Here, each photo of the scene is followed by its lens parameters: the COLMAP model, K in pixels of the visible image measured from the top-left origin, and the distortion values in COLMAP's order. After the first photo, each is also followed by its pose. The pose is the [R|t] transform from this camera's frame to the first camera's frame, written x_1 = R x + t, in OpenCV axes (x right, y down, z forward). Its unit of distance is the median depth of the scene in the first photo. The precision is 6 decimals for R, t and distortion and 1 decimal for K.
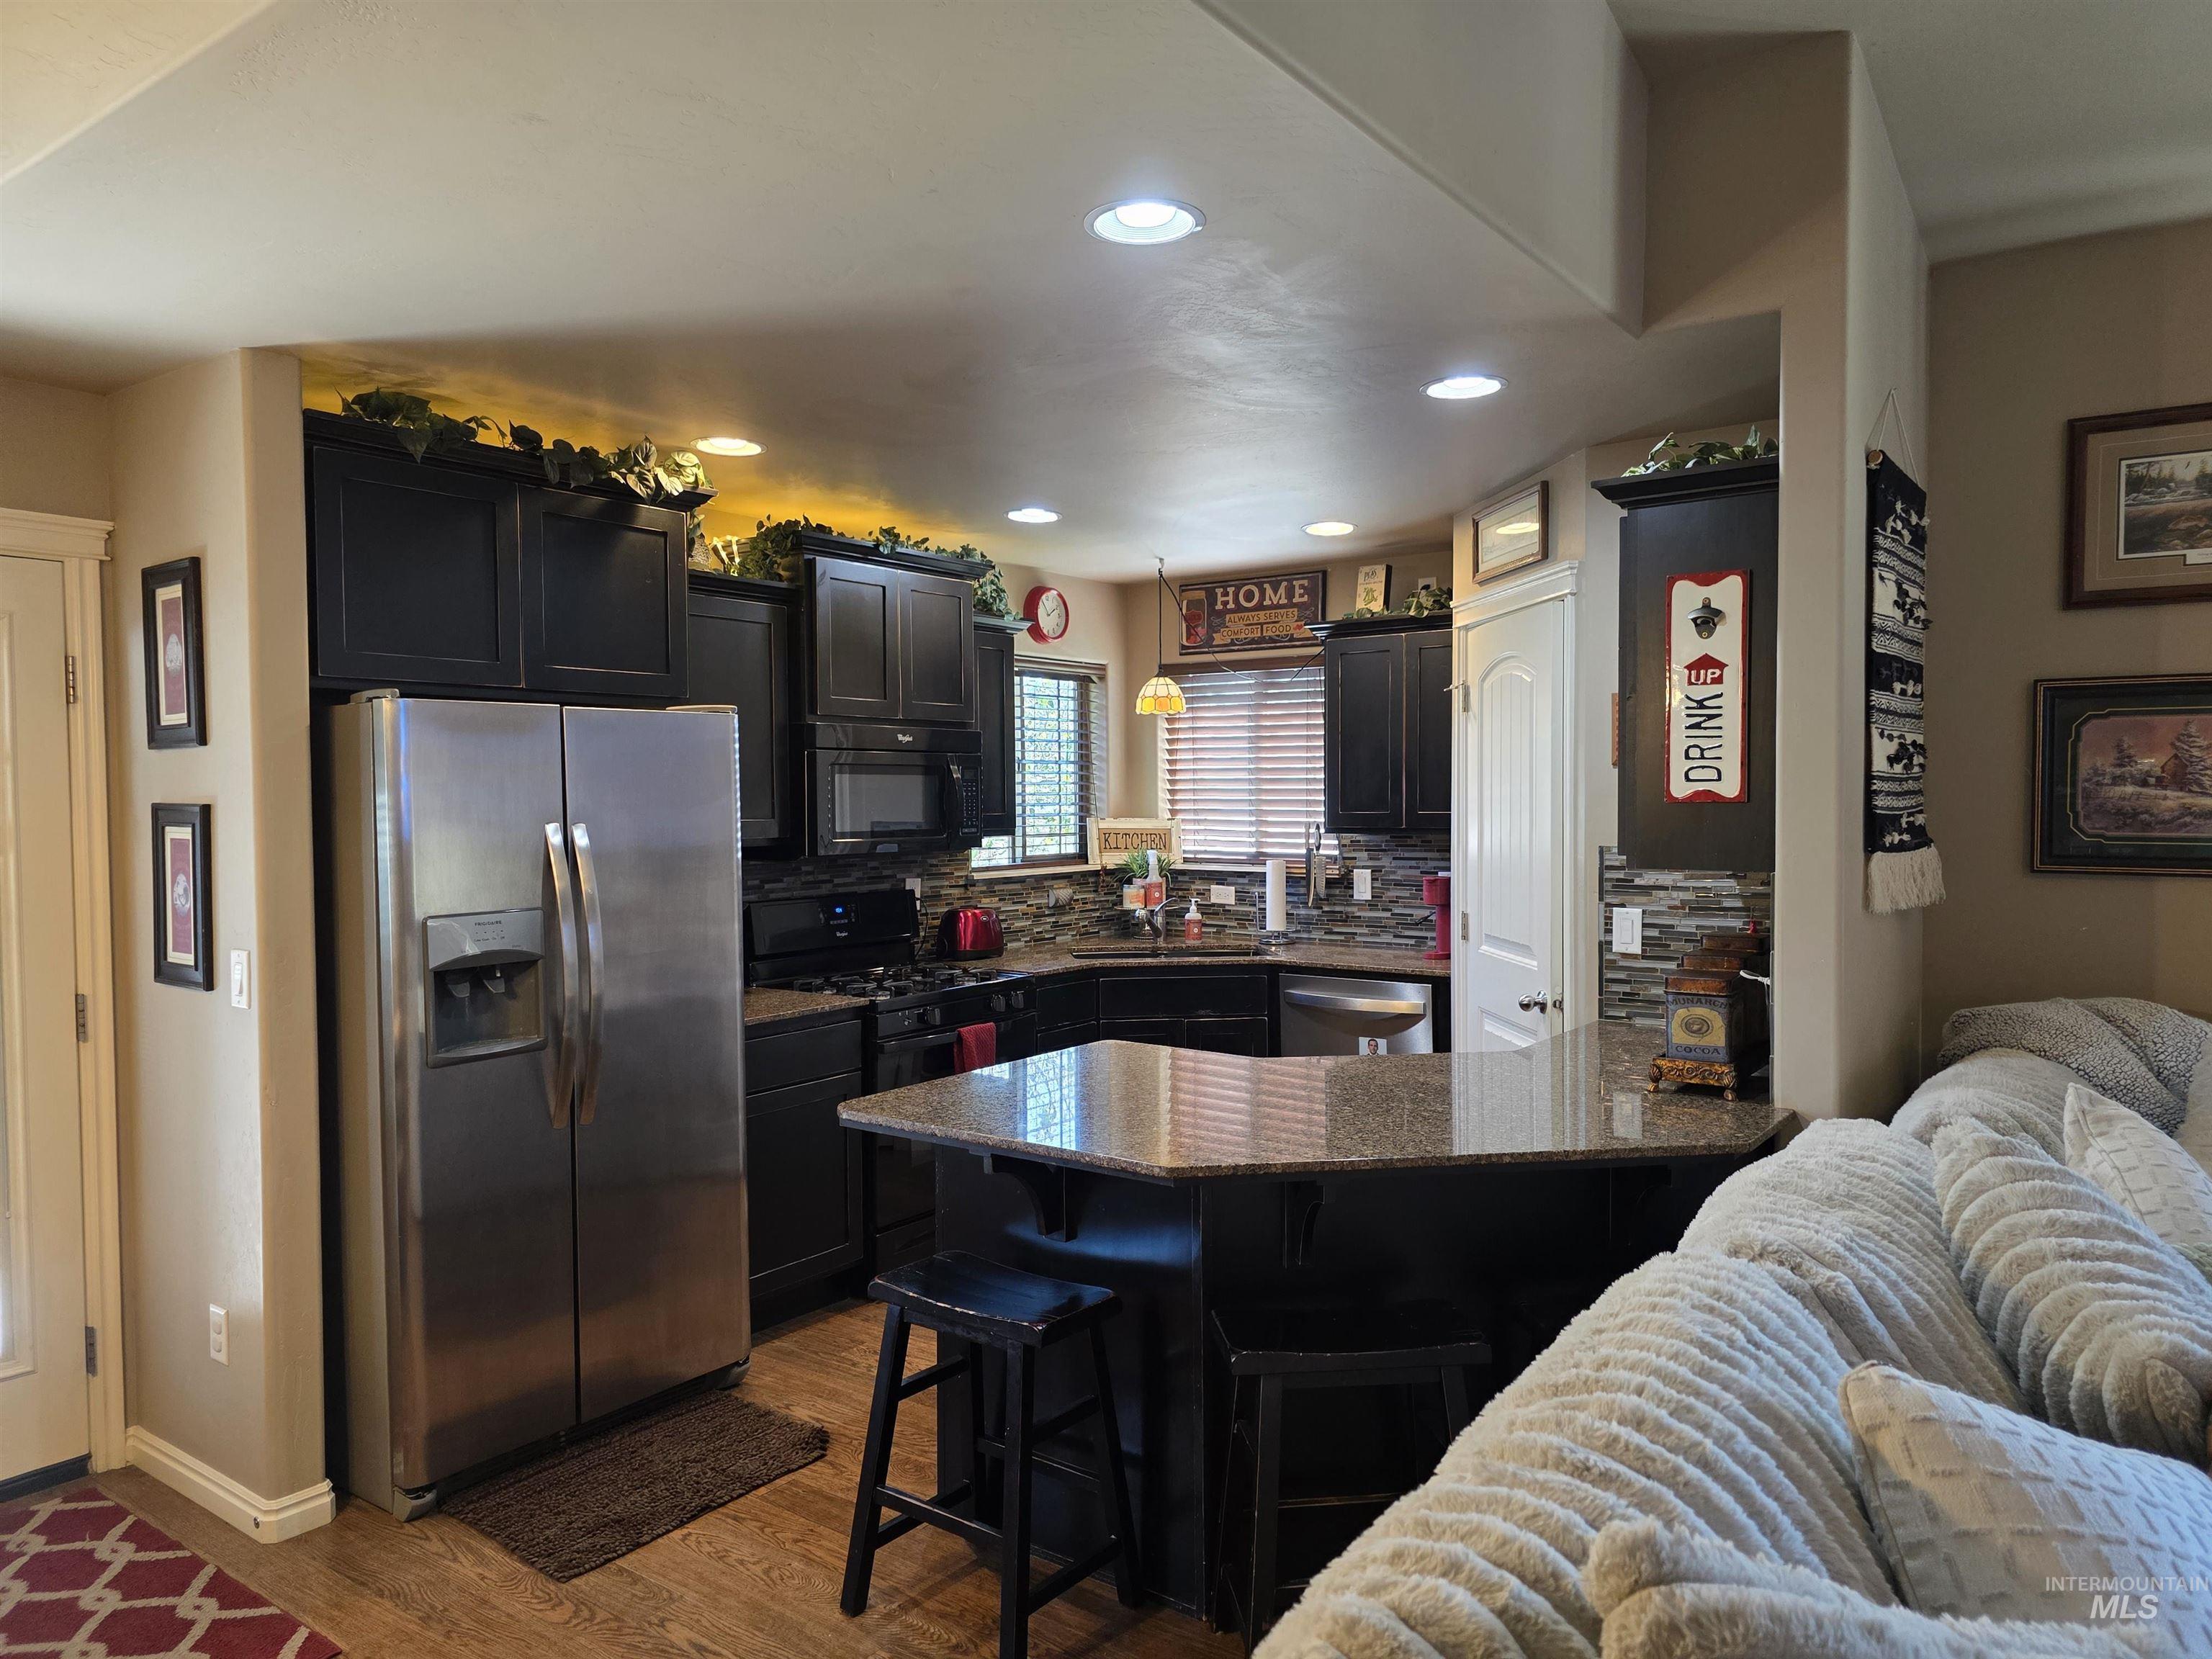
lens RADIAL K [[1508.6, 0, 1102.3], [0, 1508.6, 830.7], [0, 0, 1]] dist [0.063296, -0.058324]
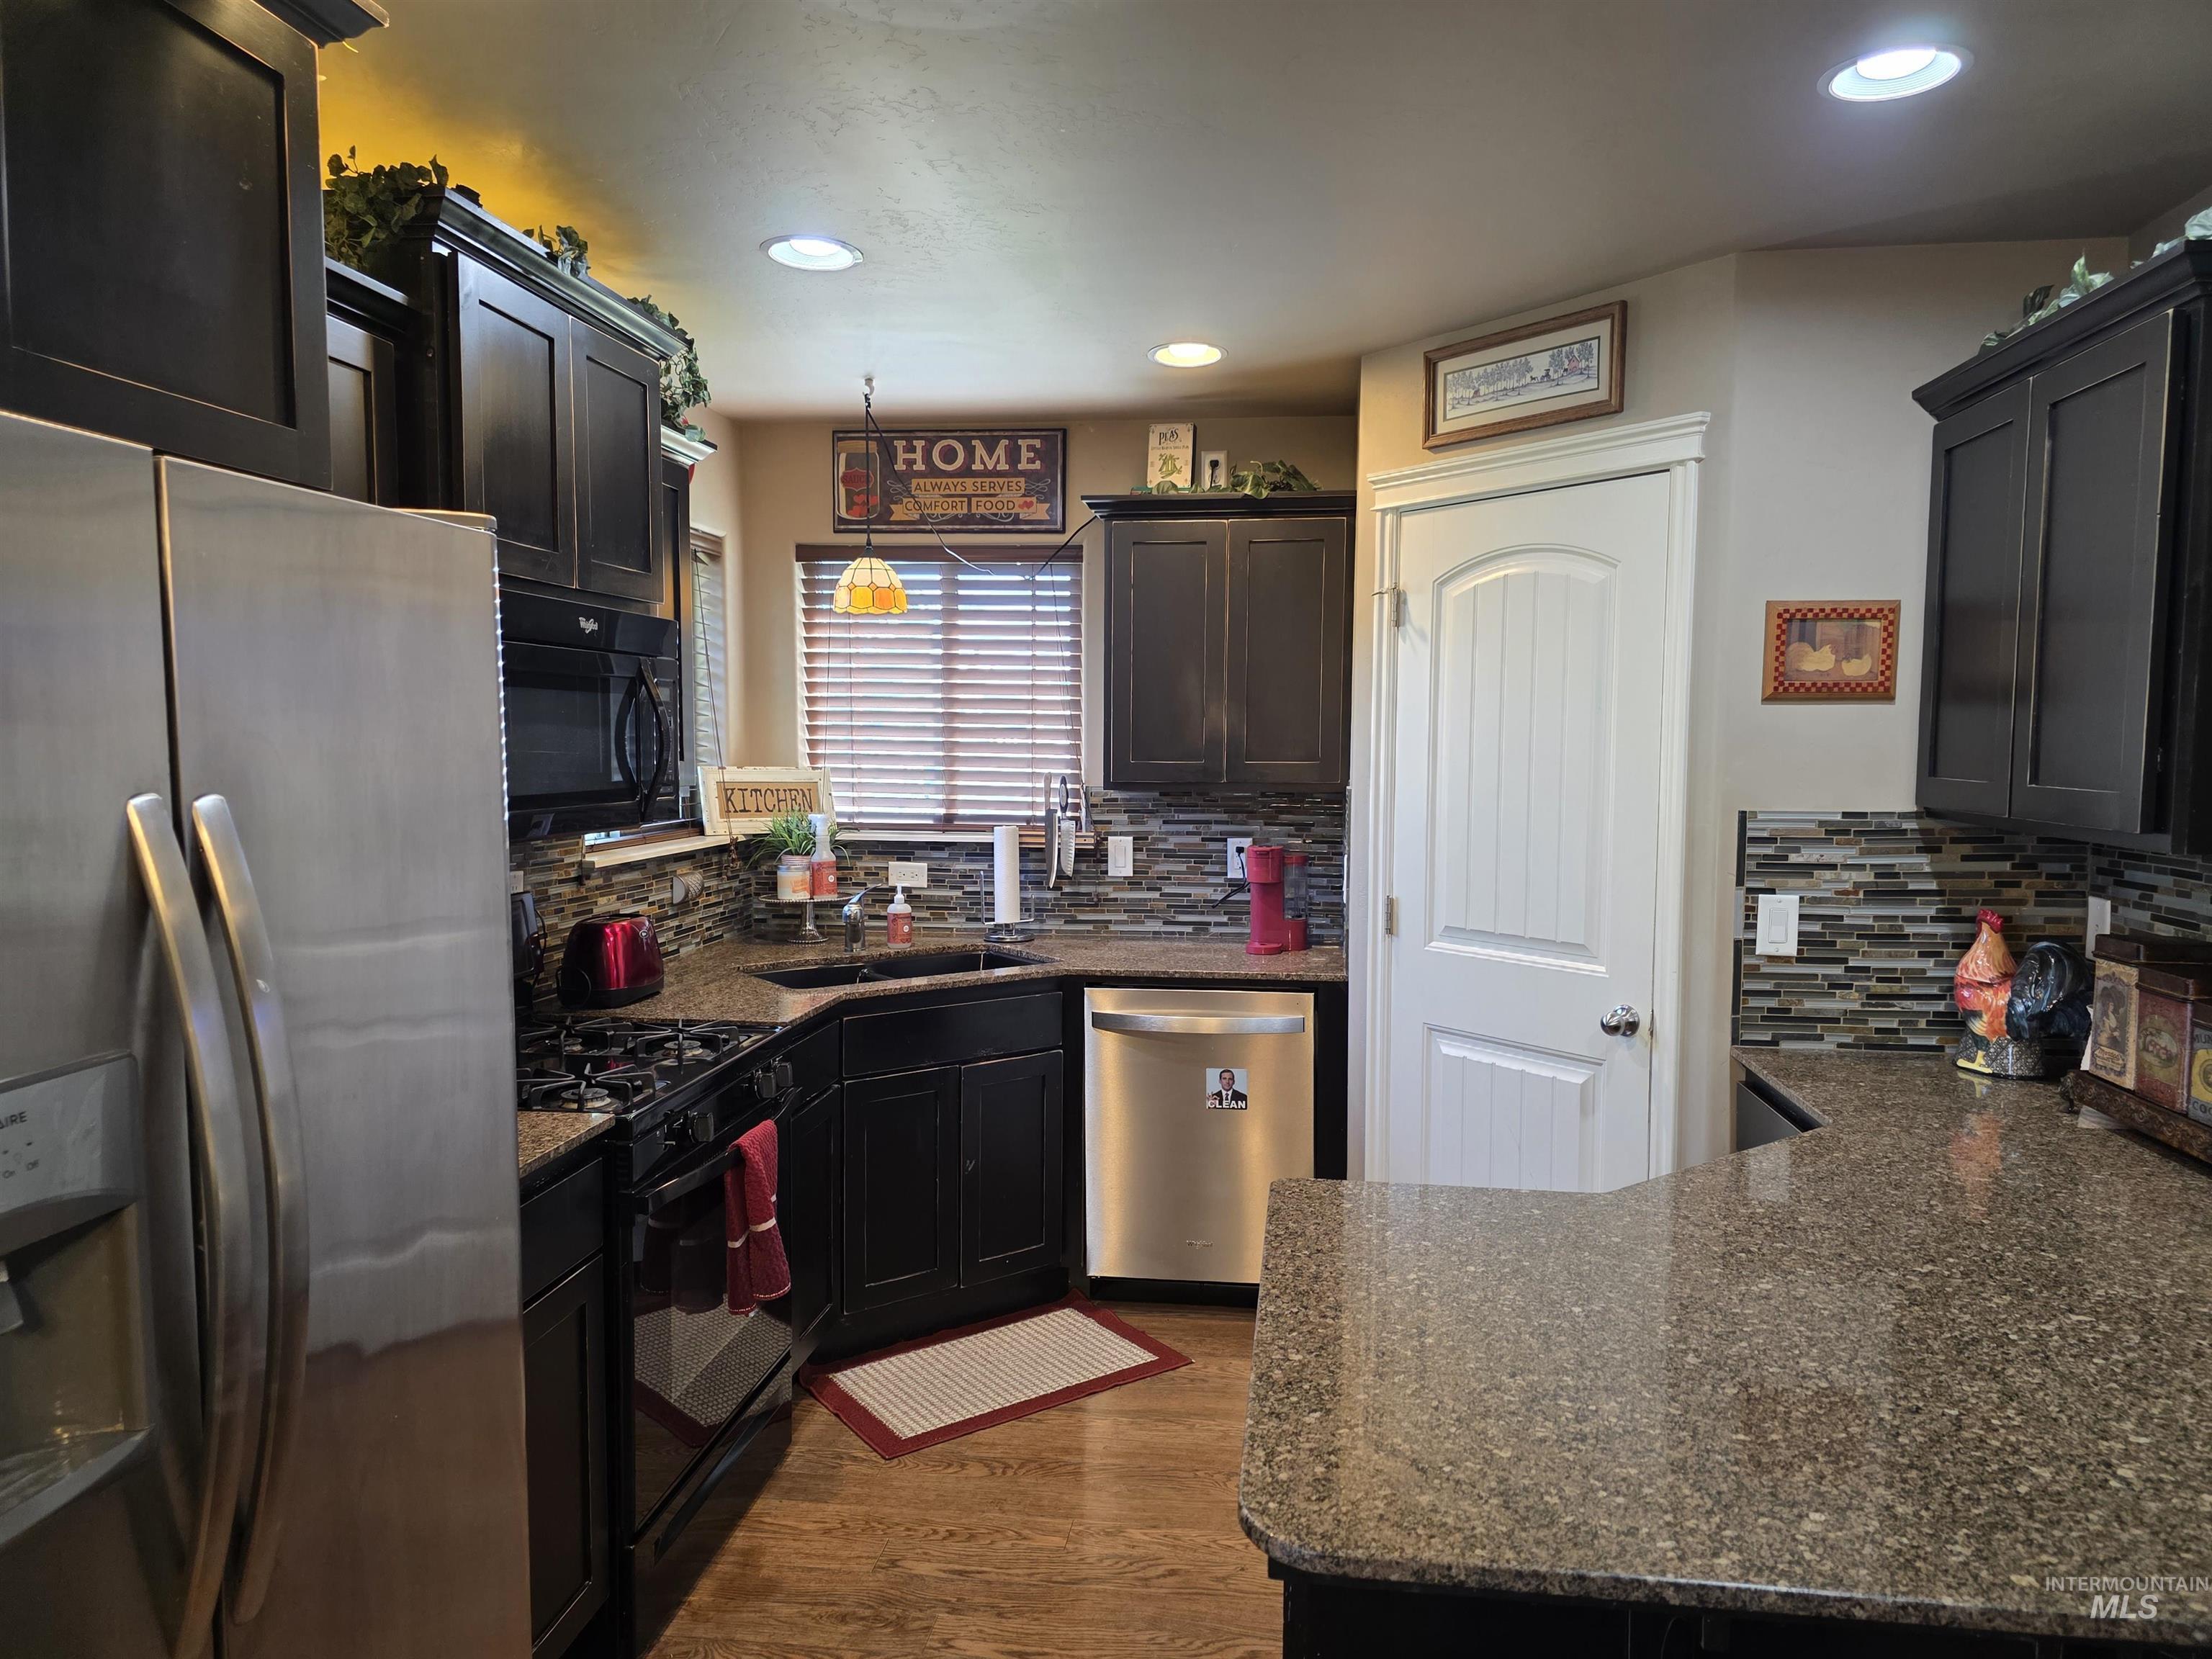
lens RADIAL K [[1508.6, 0, 1125.5], [0, 1508.6, 837.5], [0, 0, 1]] dist [0.063296, -0.058324]
pose [[0.862535, -0.022953, 0.505477, -0.209430], [0.001230, 0.999063, 0.043268, -0.006529], [-0.505996, -0.036699, 0.861755, 0.359188]]
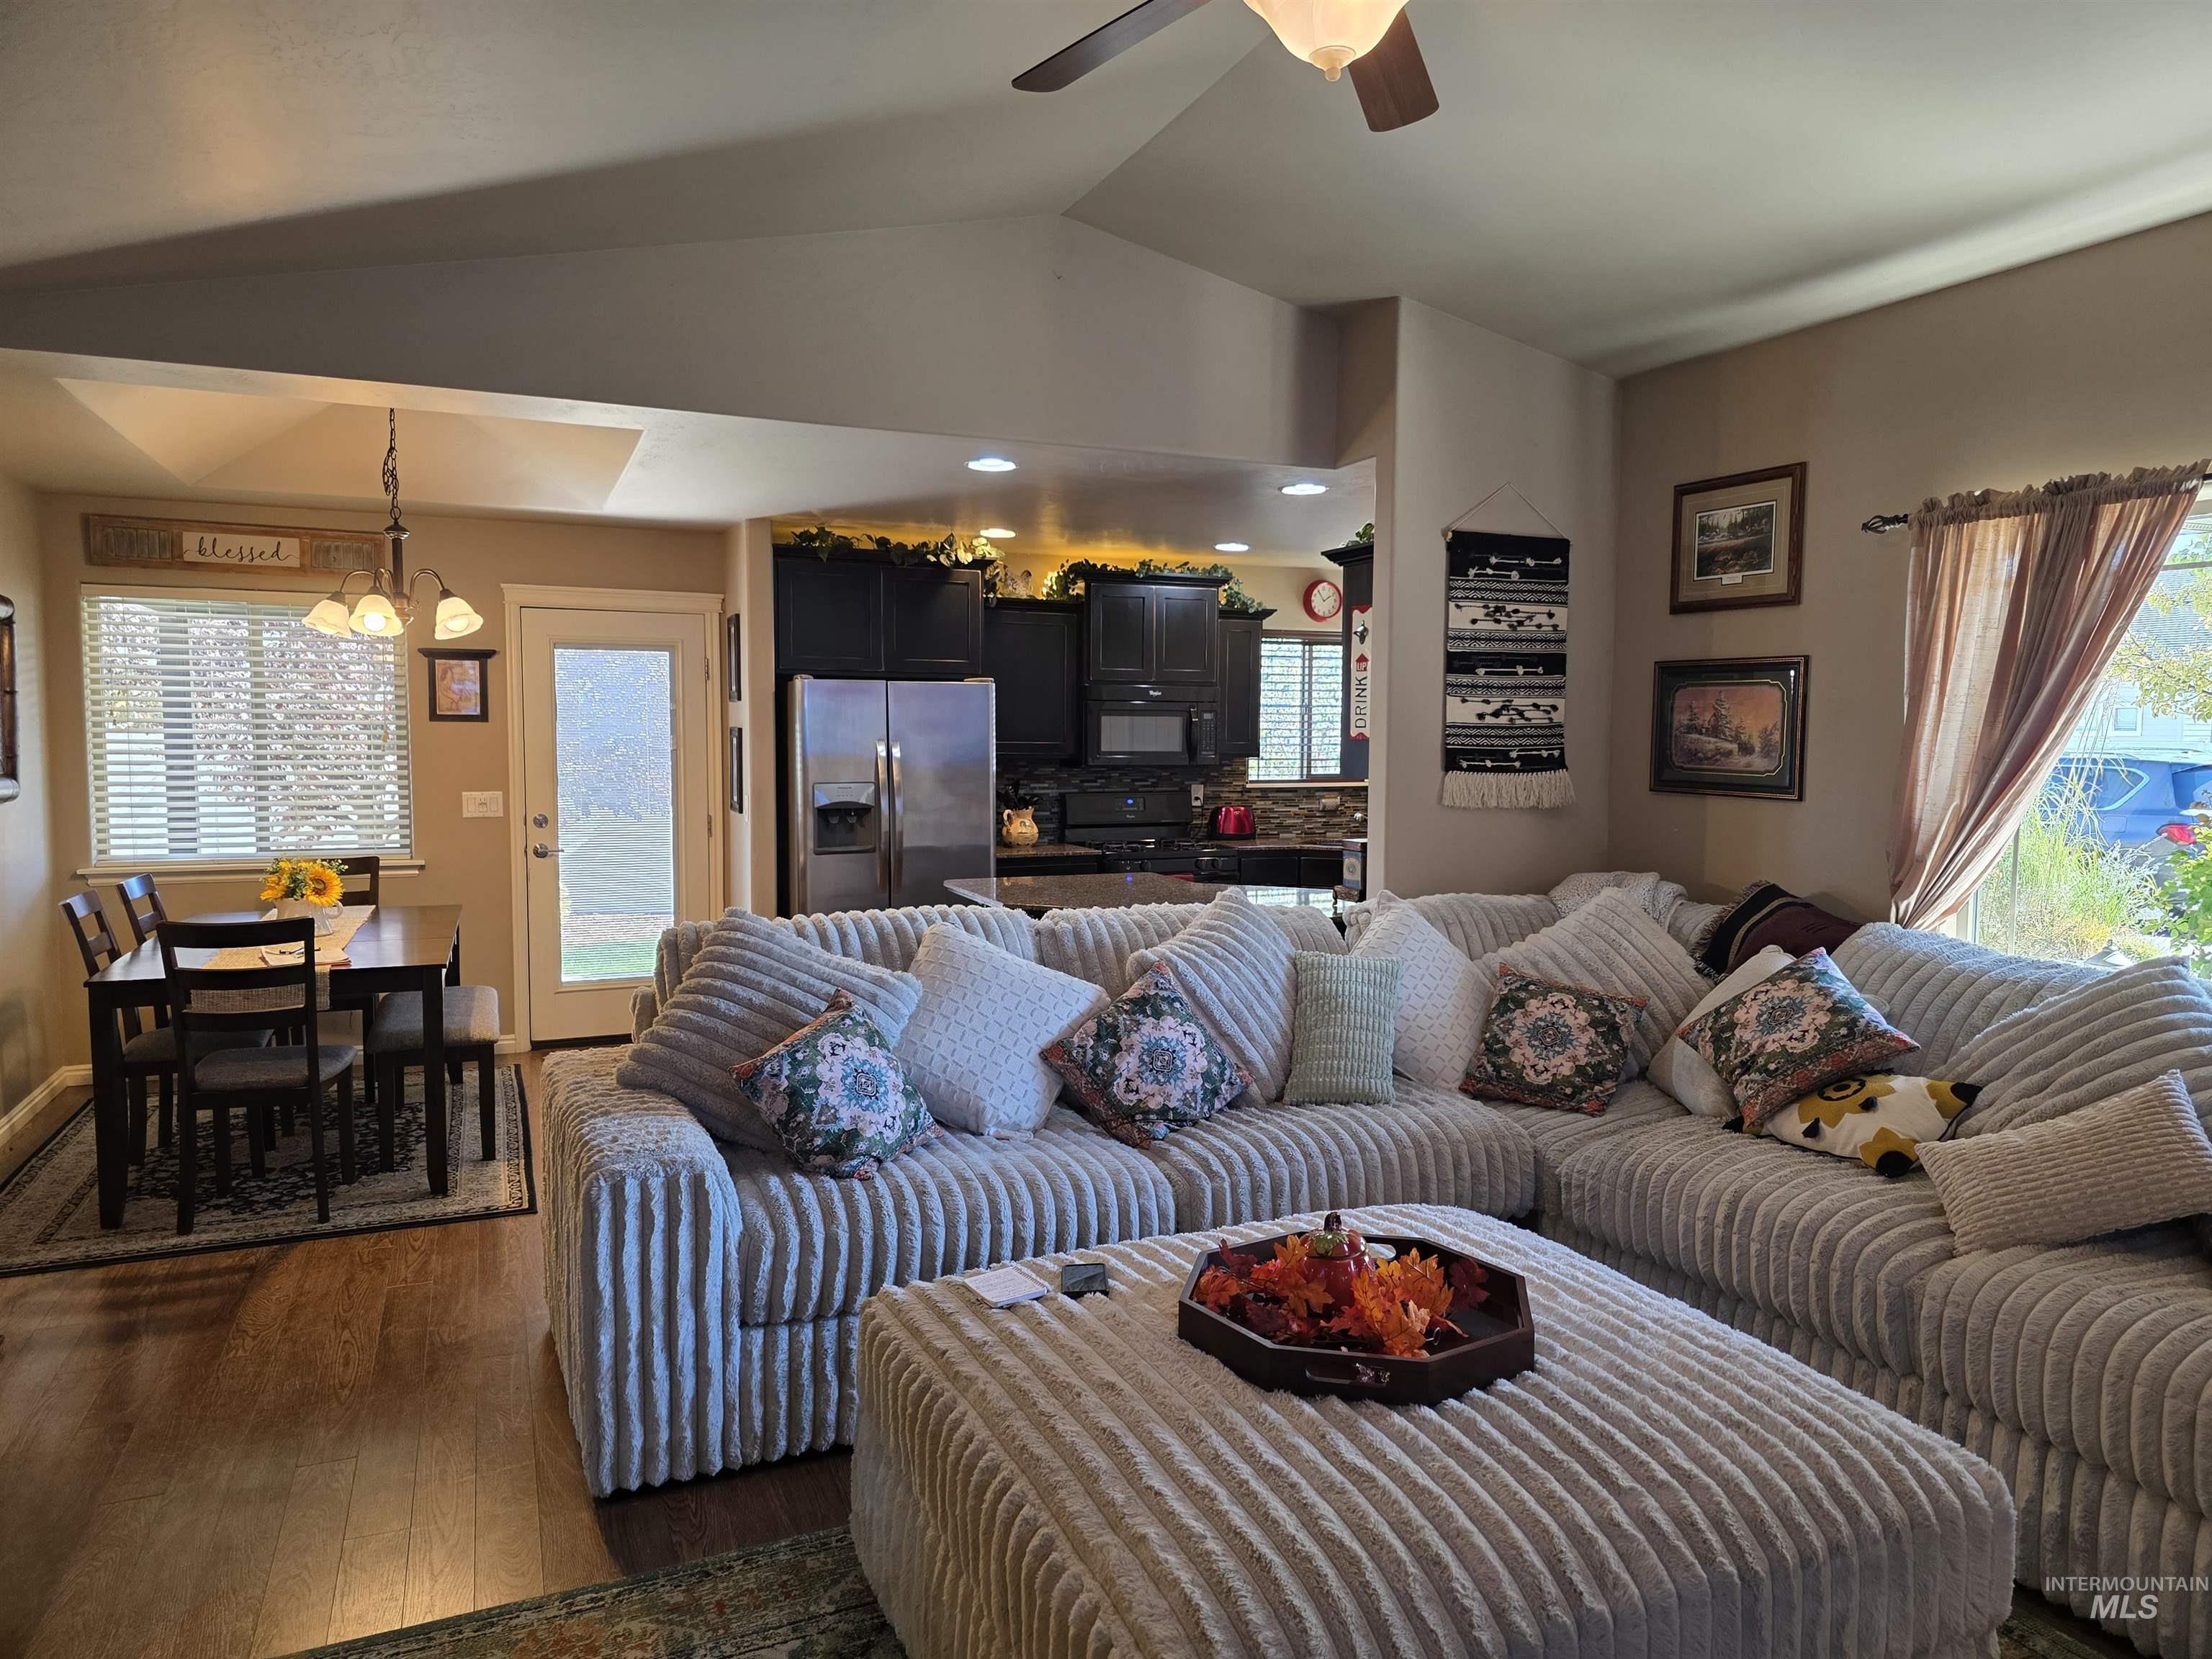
lens RADIAL K [[1508.6, 0, 1120.2], [0, 1508.6, 832.3], [0, 0, 1]] dist [0.063296, -0.058324]
pose [[0.858033, 0.049611, -0.511193, 0.561680], [-0.026847, 0.998295, 0.051821, 0.002767], [0.512892, -0.030740, 0.857903, -0.328451]]
